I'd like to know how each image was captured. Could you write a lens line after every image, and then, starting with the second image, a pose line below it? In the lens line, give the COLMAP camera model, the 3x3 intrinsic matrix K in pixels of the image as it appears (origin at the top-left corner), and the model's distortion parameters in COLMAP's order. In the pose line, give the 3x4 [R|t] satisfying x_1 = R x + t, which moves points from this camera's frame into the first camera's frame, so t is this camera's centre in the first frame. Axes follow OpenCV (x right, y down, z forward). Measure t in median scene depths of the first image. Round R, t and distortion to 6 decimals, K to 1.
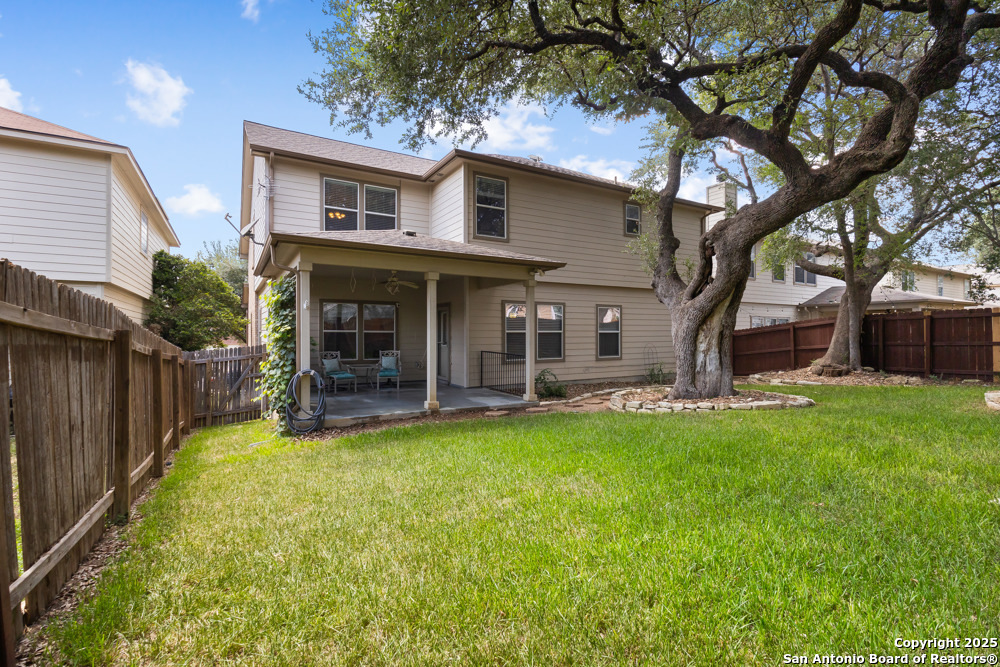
lens RADIAL K [[468.4, 0, 521.6], [0, 468.4, 332.3], [0, 0, 1]] dist [-0.004320, -0.000095]
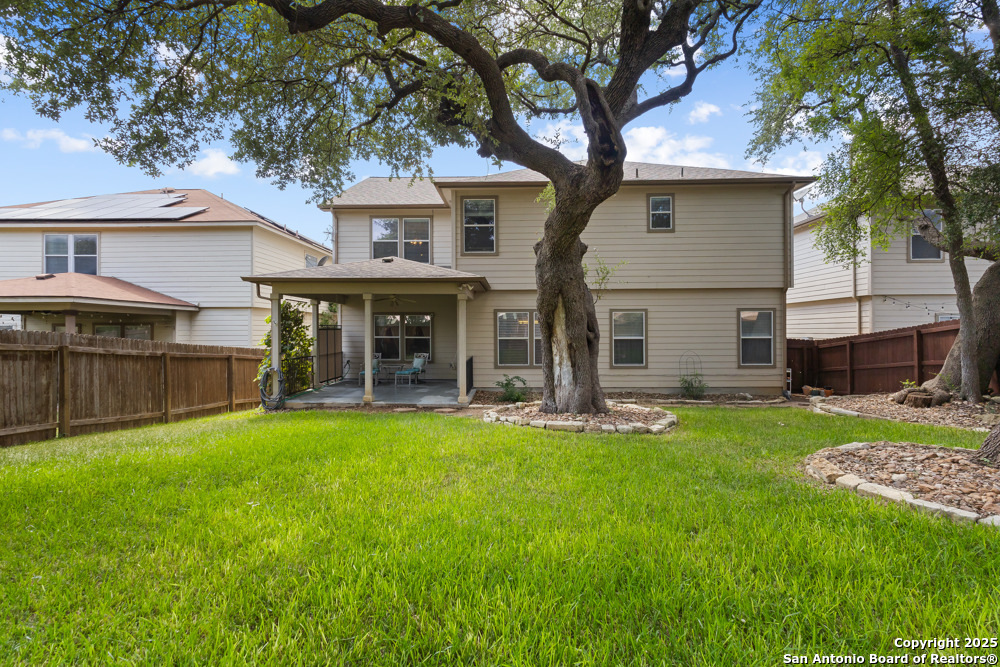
lens RADIAL K [[467.4, 0, 493.4], [0, 467.4, 332.6], [0, 0, 1]] dist [-0.001994, -0.000334]
pose [[0.835185, 0.001164, -0.549968, 0.553390], [0.001984, 0.999985, 0.005129, -0.019945], [0.549965, -0.005375, 0.835170, 0.094301]]
